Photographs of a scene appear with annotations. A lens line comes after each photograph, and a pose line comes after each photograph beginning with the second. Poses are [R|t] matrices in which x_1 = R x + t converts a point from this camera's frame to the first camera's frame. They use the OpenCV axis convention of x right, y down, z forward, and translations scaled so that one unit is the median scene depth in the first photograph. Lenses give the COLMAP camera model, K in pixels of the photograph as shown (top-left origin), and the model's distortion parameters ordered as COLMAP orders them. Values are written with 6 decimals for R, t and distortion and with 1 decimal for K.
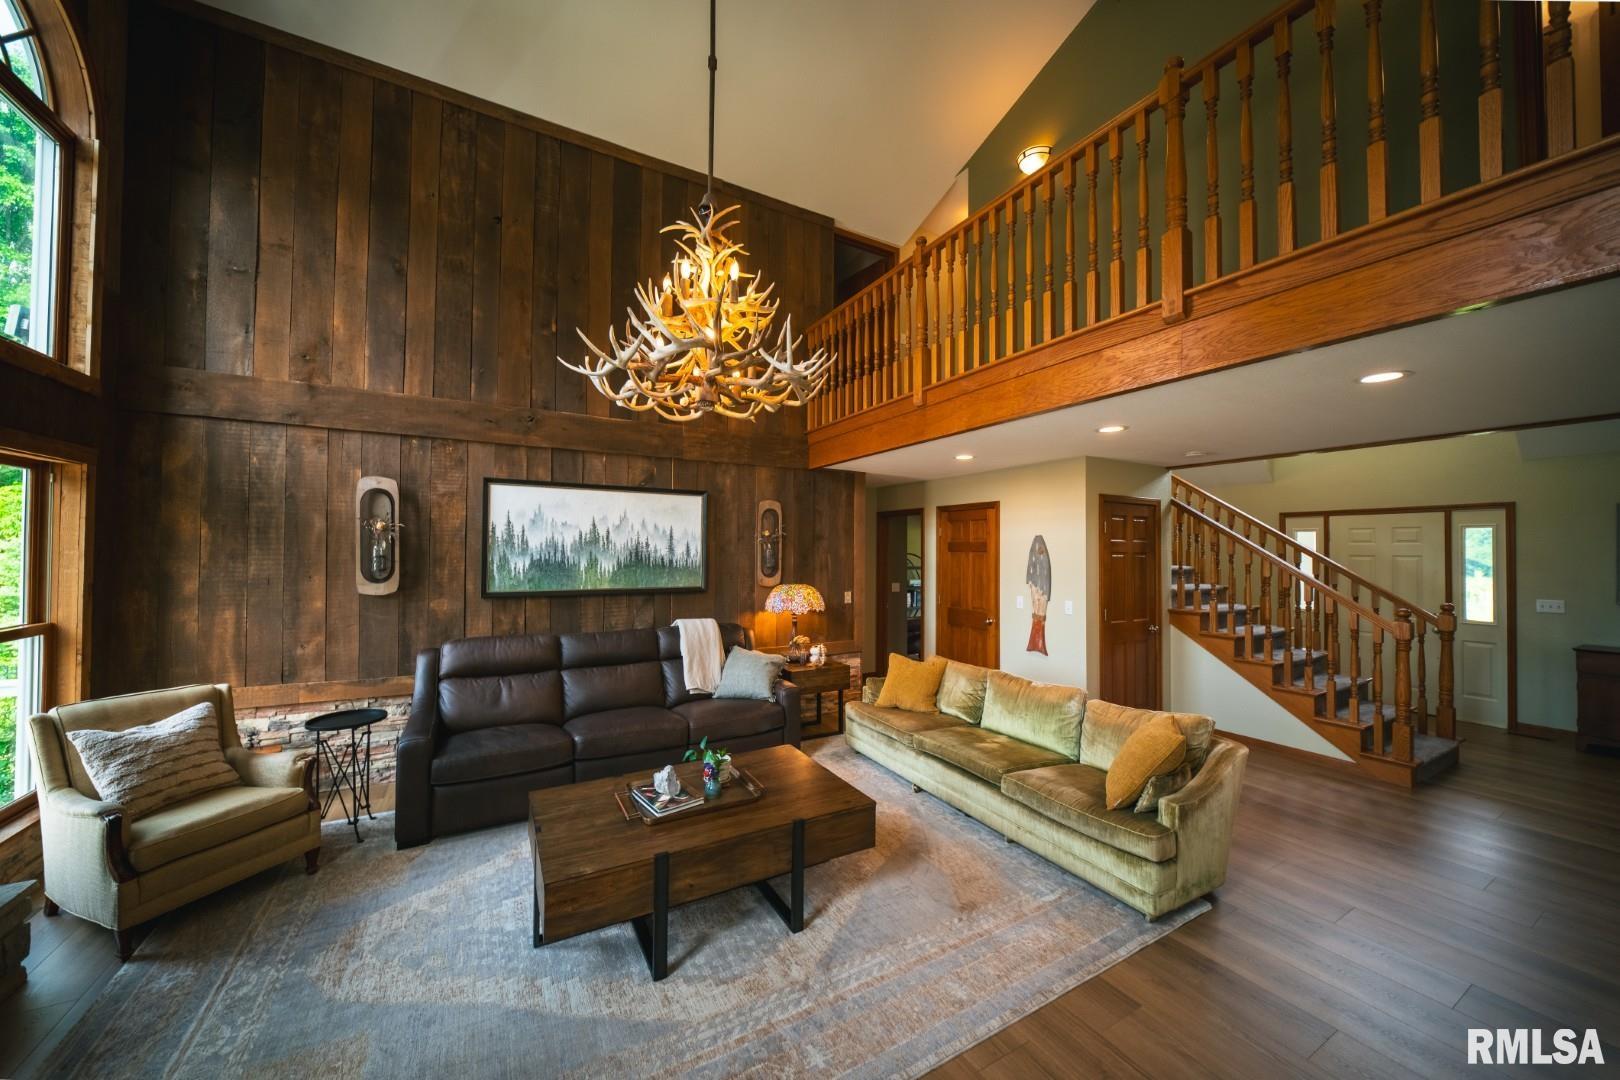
lens RADIAL K [[569.0, 0, 810.0], [0, 569.0, 540.0], [0, 0, 1]] dist [0.007294, -0.005402]
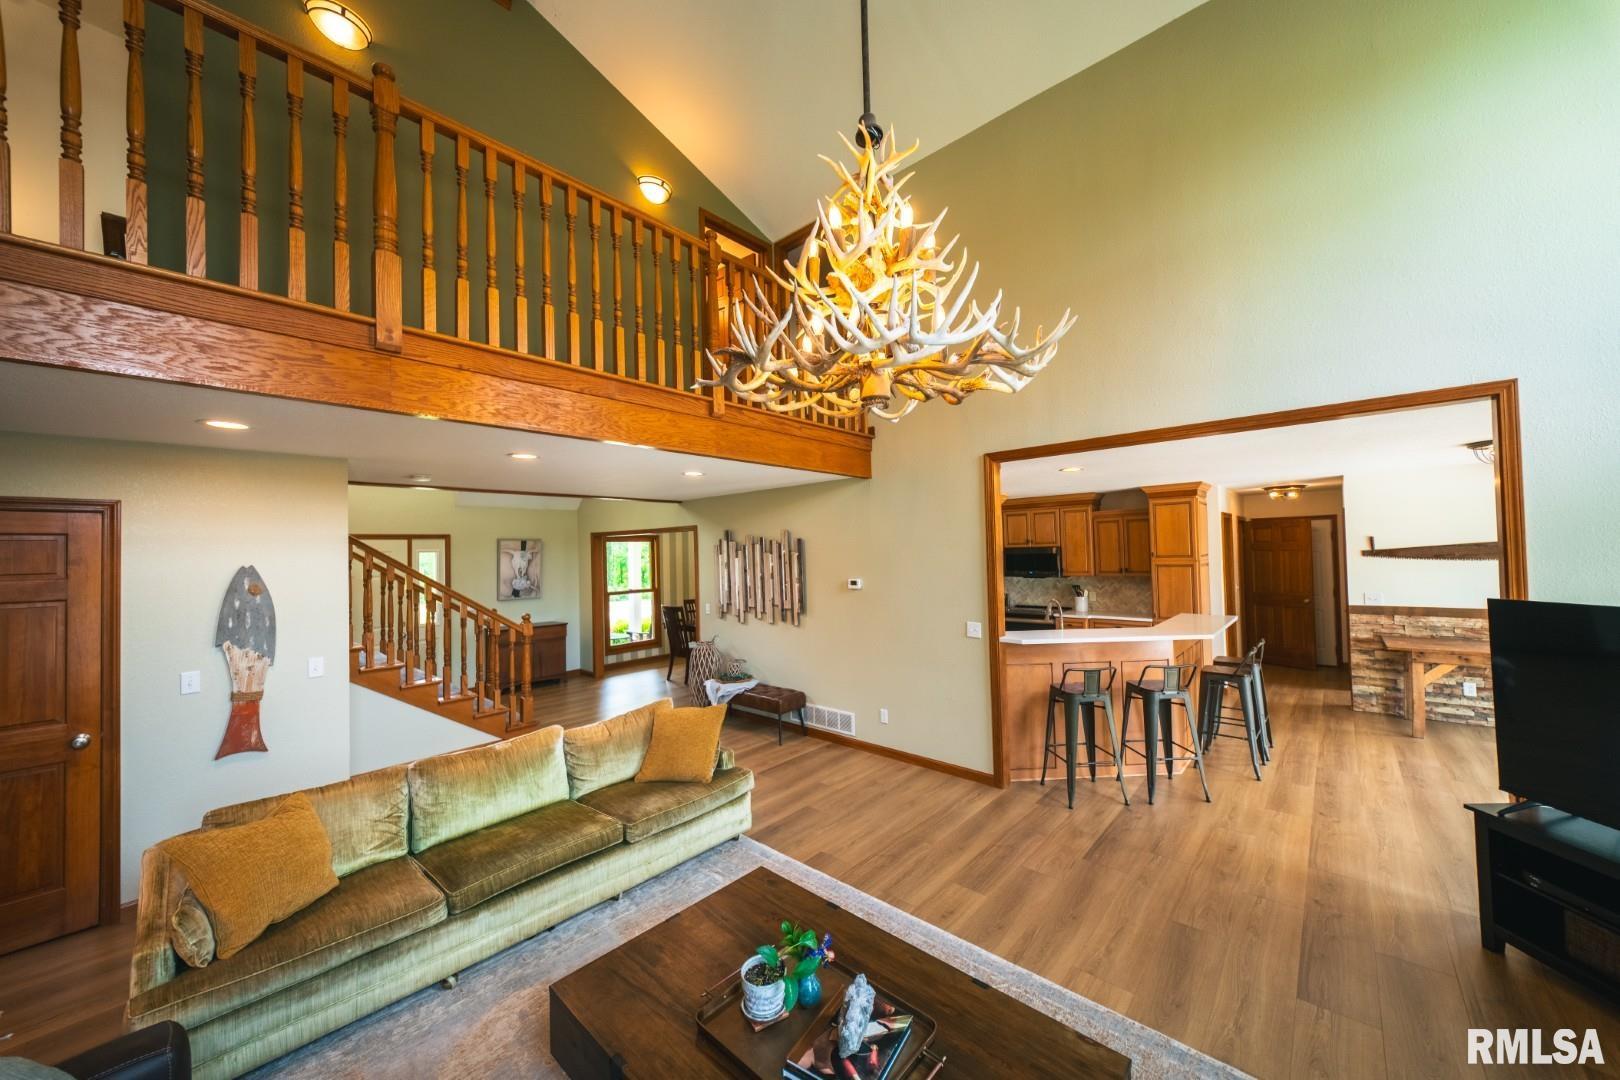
lens RADIAL K [[569.0, 0, 810.0], [0, 569.0, 540.0], [0, 0, 1]] dist [0.007294, -0.005402]
pose [[-0.302688, 0.020052, 0.952879, -0.458104], [0.005922, 0.999799, -0.019158, -0.025531], [-0.953071, -0.000155, -0.302746, 0.699590]]
